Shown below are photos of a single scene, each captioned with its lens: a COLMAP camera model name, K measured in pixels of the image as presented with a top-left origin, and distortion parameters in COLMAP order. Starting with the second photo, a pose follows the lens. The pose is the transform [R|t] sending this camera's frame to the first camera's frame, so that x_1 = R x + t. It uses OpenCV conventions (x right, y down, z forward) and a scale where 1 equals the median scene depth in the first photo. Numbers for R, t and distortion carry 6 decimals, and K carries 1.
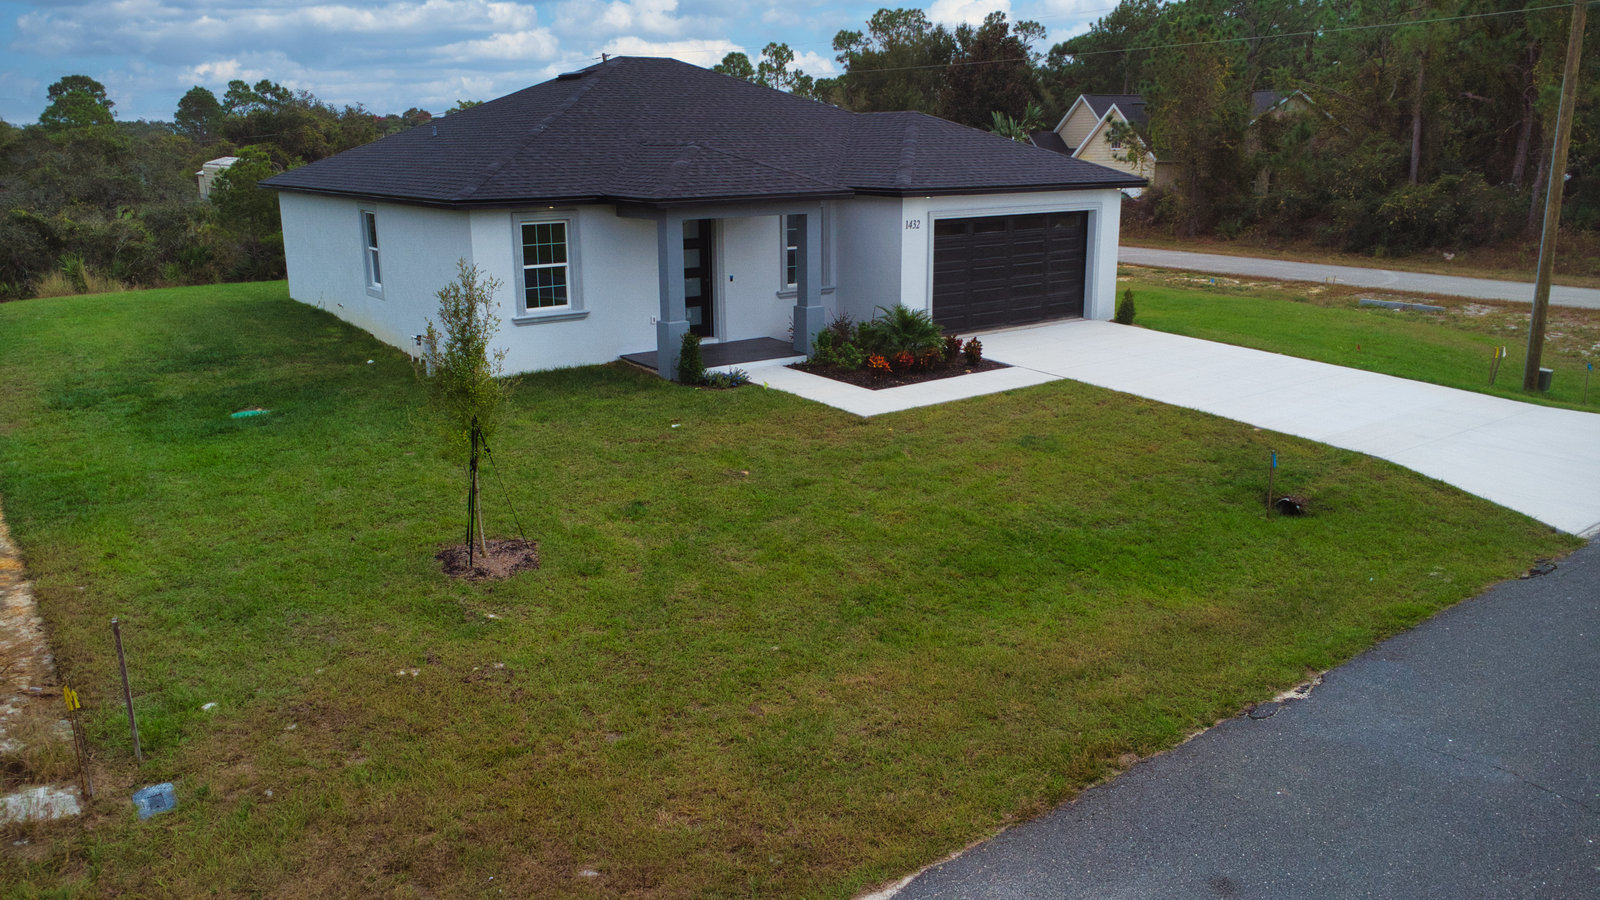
lens RADIAL K [[1160.6, 0, 800.0], [0, 1160.6, 450.0], [0, 0, 1]] dist [-0.007030, -0.044254]
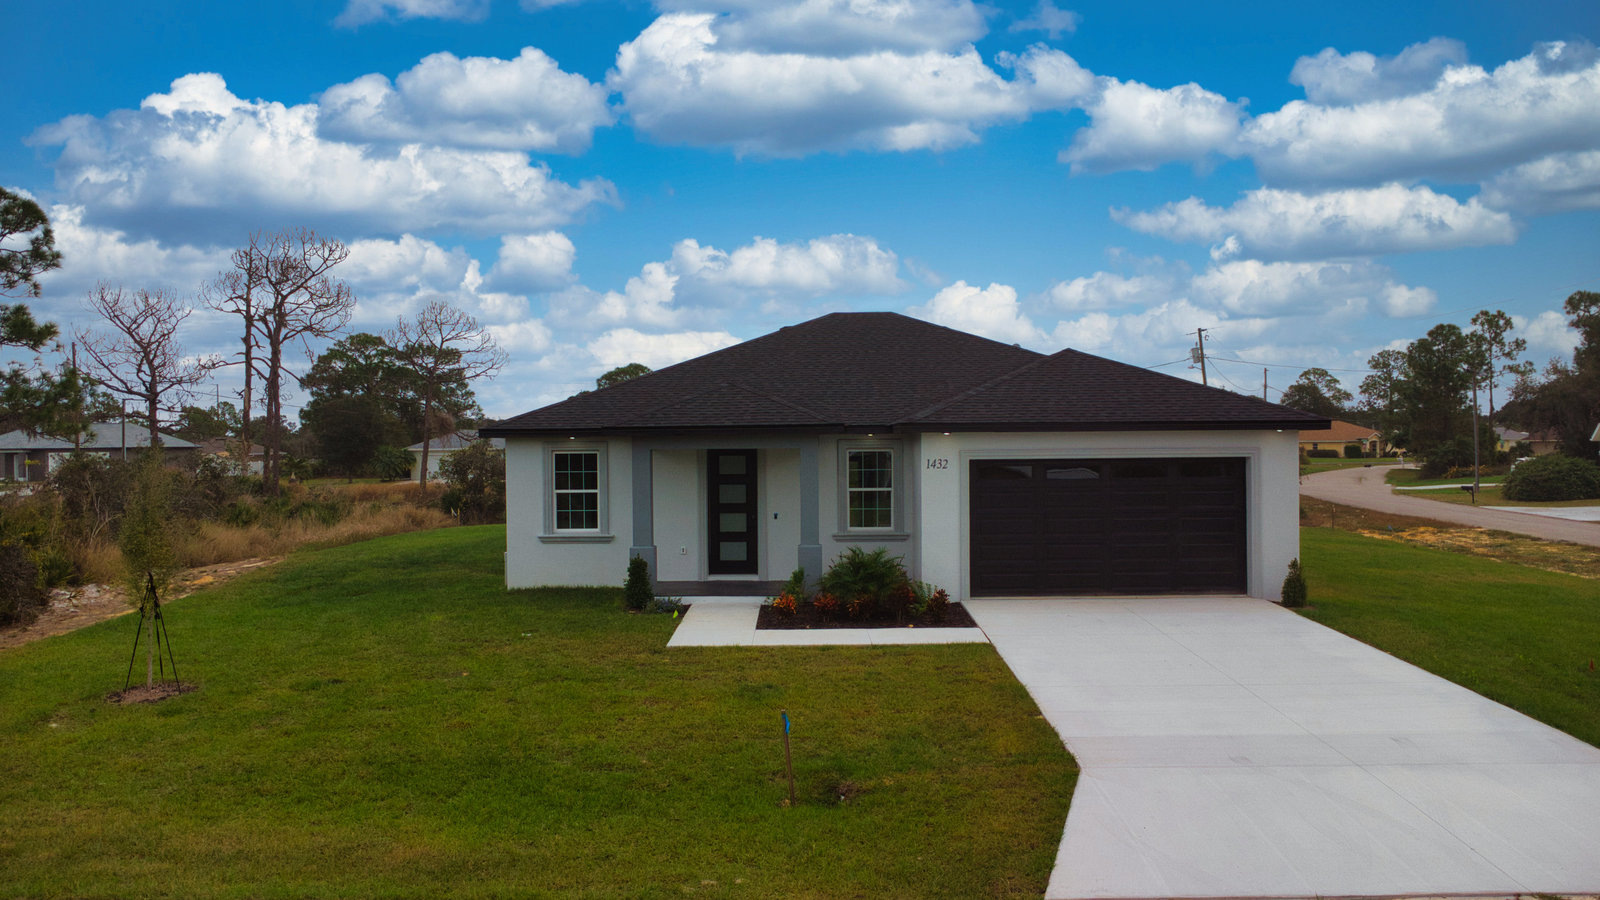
lens RADIAL K [[1160.6, 0, 800.0], [0, 1160.6, 450.0], [0, 0, 1]] dist [-0.007030, -0.044254]
pose [[0.773504, 0.003709, -0.633781, 0.586203], [-0.158890, 0.969184, -0.188247, -0.021685], [0.613552, 0.246311, 0.750256, 0.272400]]
